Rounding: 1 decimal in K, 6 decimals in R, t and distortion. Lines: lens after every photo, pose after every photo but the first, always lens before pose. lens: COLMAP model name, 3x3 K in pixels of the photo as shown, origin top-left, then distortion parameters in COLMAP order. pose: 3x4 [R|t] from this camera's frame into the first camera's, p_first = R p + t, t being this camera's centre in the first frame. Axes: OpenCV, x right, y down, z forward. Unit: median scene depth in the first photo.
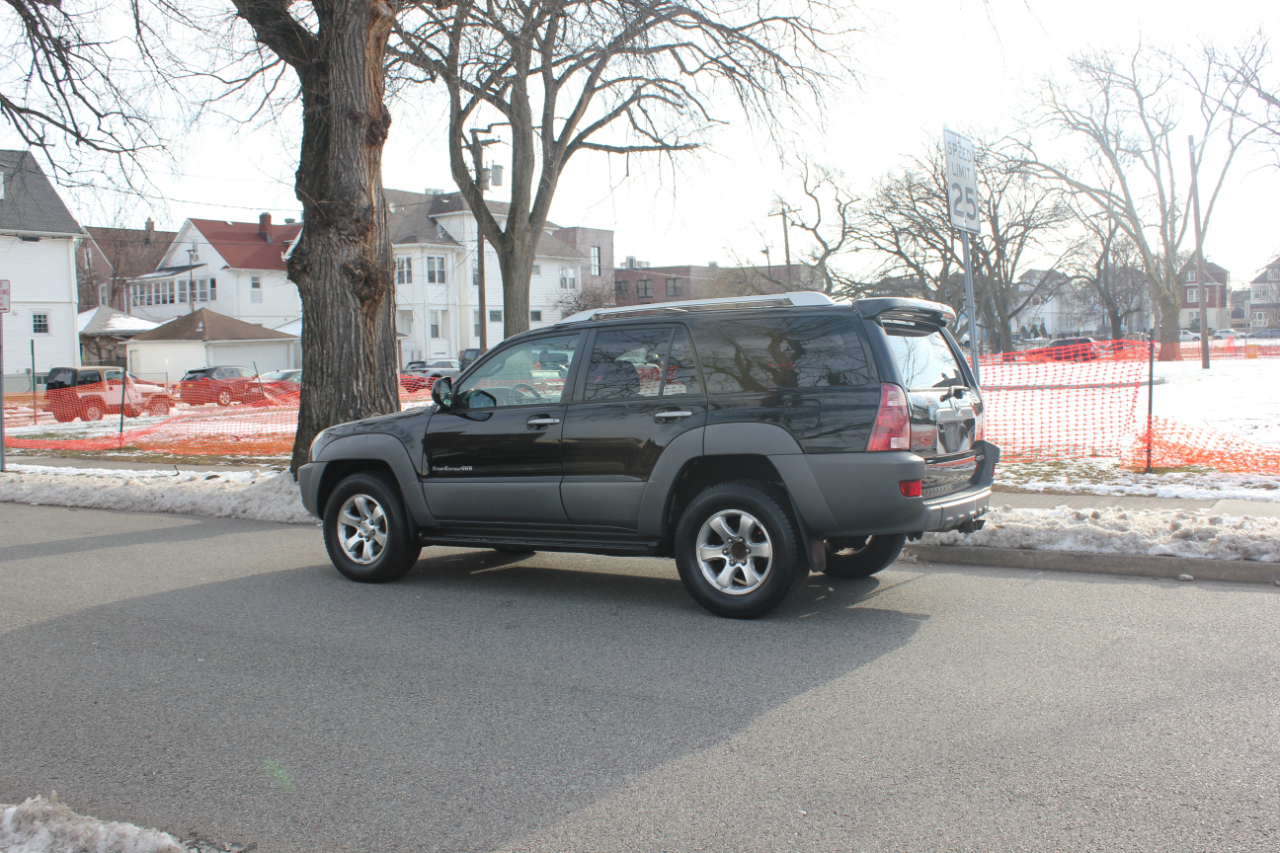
lens RADIAL K [[1391.4, 0, 673.9], [0, 1391.4, 456.4], [0, 0, 1]] dist [-0.123081, 0.043306]
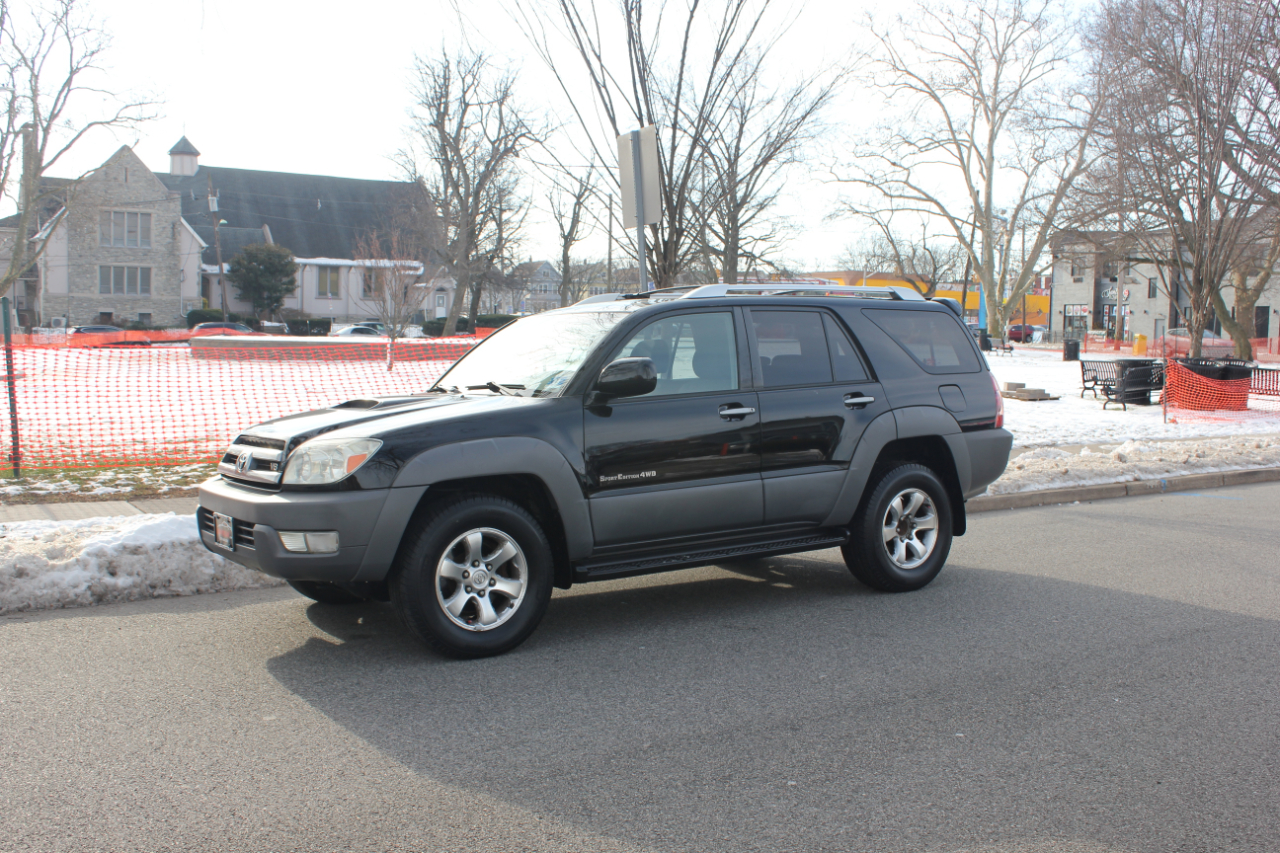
lens RADIAL K [[1391.4, 0, 673.9], [0, 1391.4, 456.4], [0, 0, 1]] dist [-0.123081, 0.043306]
pose [[0.302372, -0.050232, 0.951866, -0.847943], [0.047798, 0.998153, 0.037491, -0.028668], [-0.951991, 0.034161, 0.304214, 0.710873]]
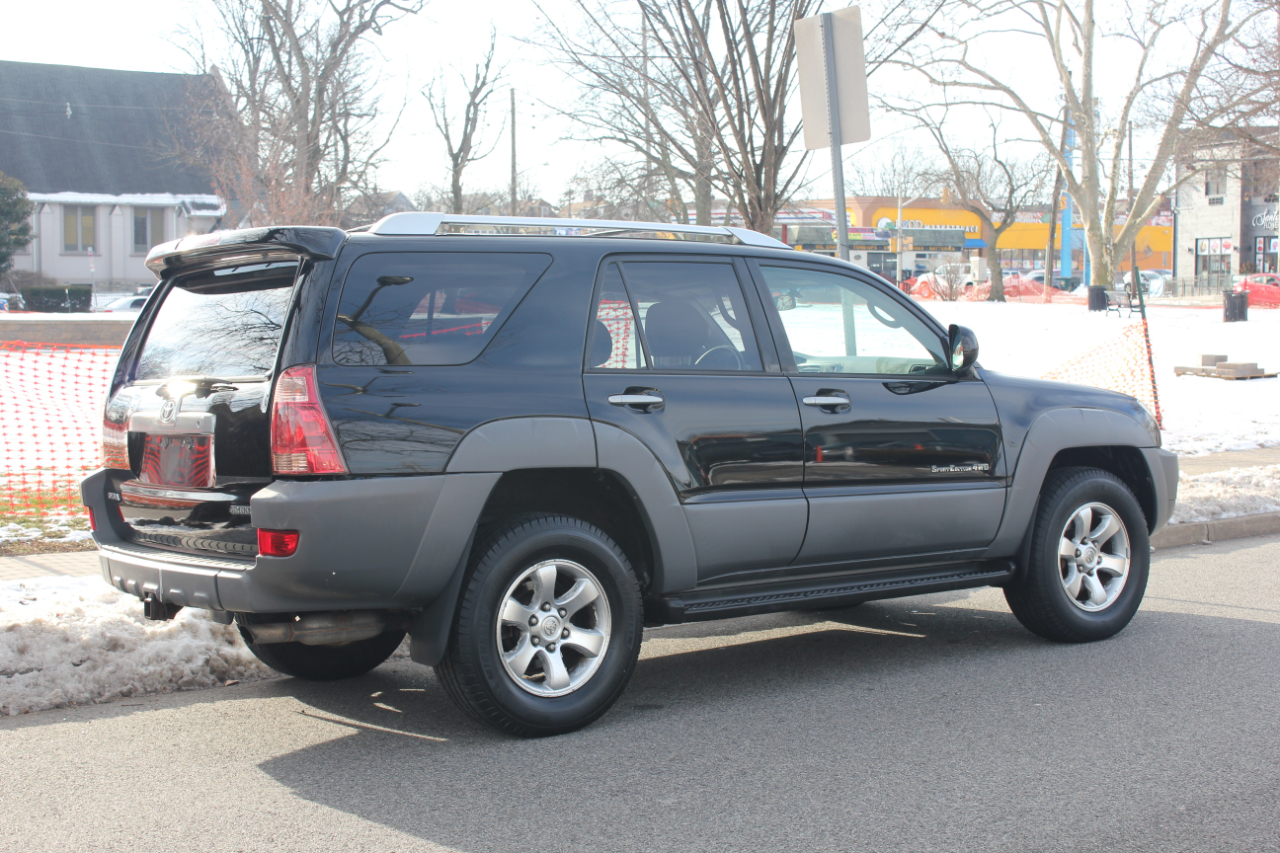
lens RADIAL K [[2162.4, 0, 668.9], [0, 2162.4, 428.1], [0, 0, 1]] dist [-0.010163, 0.083650]
pose [[0.255343, -0.030762, 0.966361, -0.976672], [0.073746, 0.997202, 0.012258, -0.026308], [-0.964034, 0.068136, 0.256897, 0.765286]]
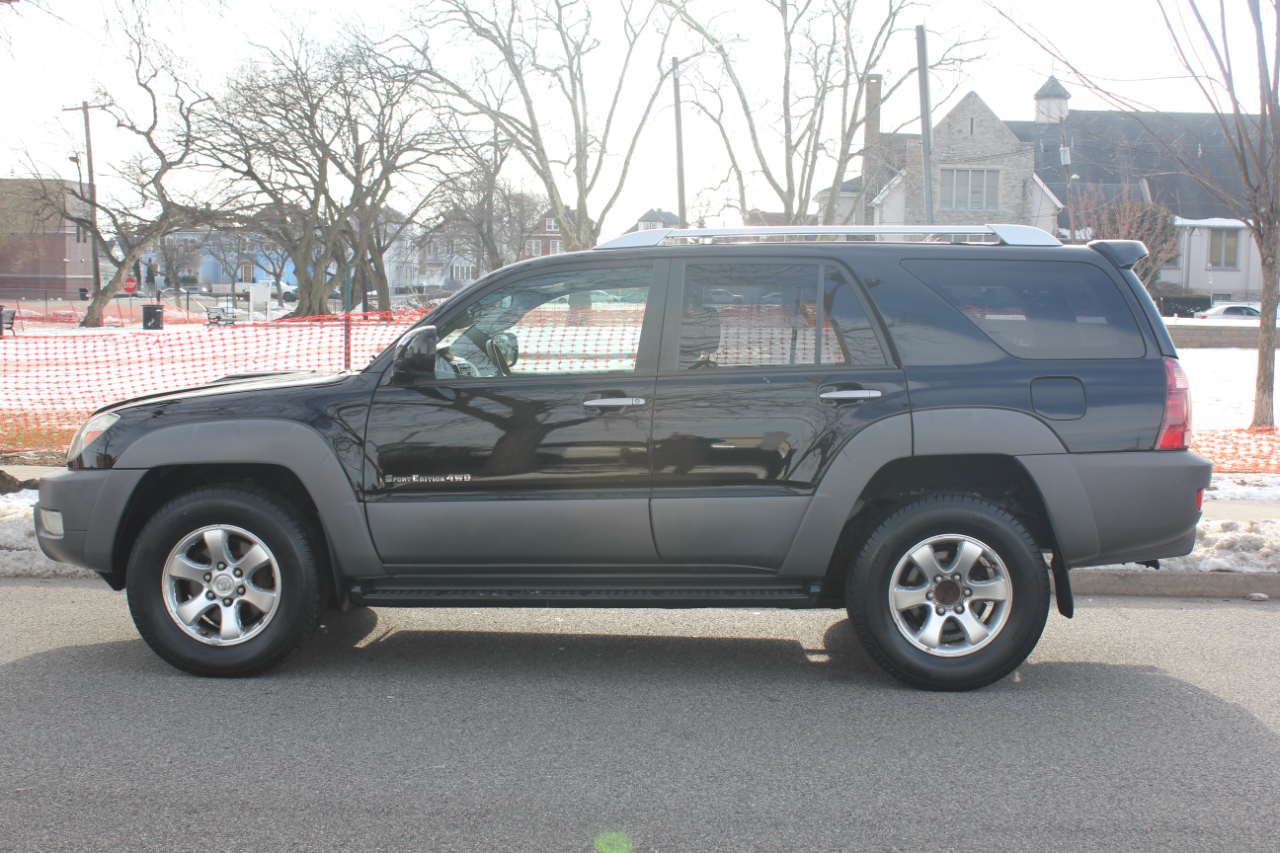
lens RADIAL K [[1688.0, 0, 686.6], [0, 1688.0, 455.5], [0, 0, 1]] dist [-0.082458, 0.090648]
pose [[0.848498, -0.007501, 0.529145, -0.425709], [0.001360, 0.999927, 0.011994, -0.009129], [-0.529197, -0.009458, 0.848447, 0.303322]]
